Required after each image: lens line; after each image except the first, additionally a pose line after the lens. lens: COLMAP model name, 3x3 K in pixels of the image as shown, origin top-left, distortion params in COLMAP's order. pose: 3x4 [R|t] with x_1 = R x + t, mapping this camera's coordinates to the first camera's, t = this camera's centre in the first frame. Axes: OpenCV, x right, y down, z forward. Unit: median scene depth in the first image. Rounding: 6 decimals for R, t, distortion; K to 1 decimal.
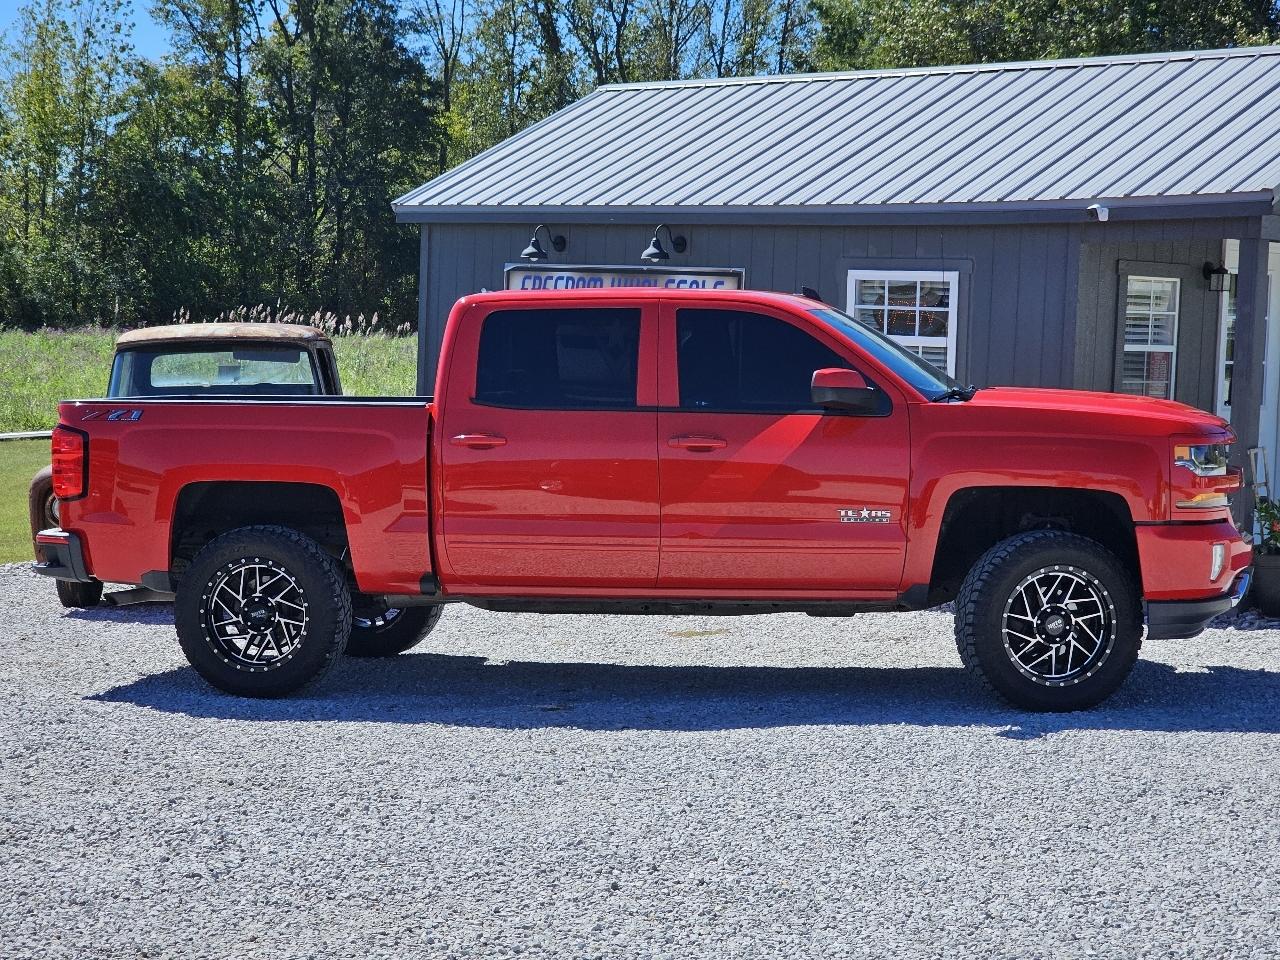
lens RADIAL K [[2494.2, 0, 640.0], [0, 2494.2, 480.0], [0, 0, 1]] dist [0.044608, 0.102817]
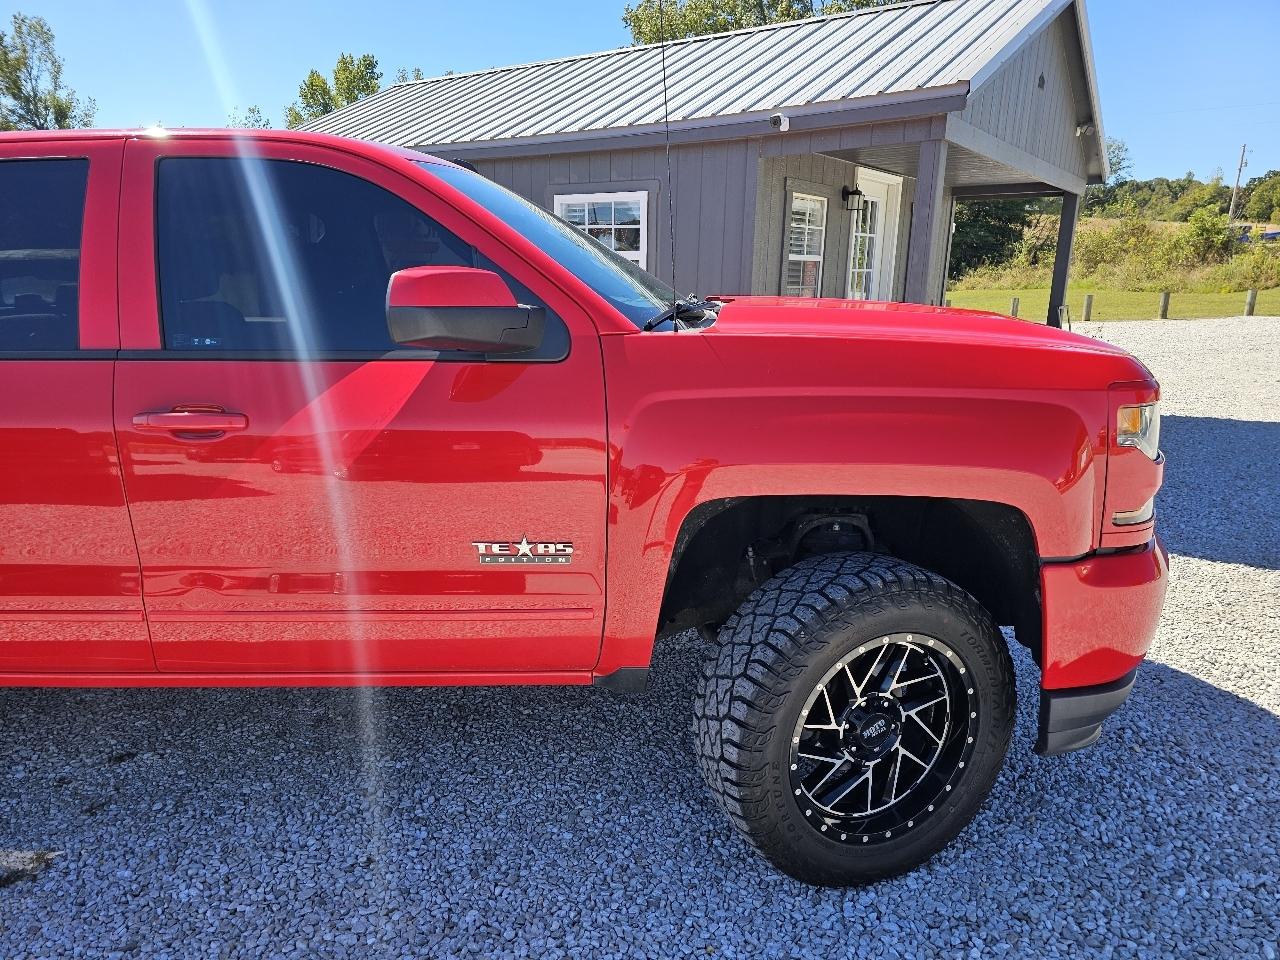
lens RADIAL K [[862.5, 0, 642.2], [0, 862.5, 471.5], [0, 0, 1]] dist [0.065847, -0.065651]
pose [[0.989690, -0.049904, 0.134252, 0.066155], [0.026958, 0.985489, 0.167588, -0.023951], [-0.140667, -0.162241, 0.976673, 0.598342]]
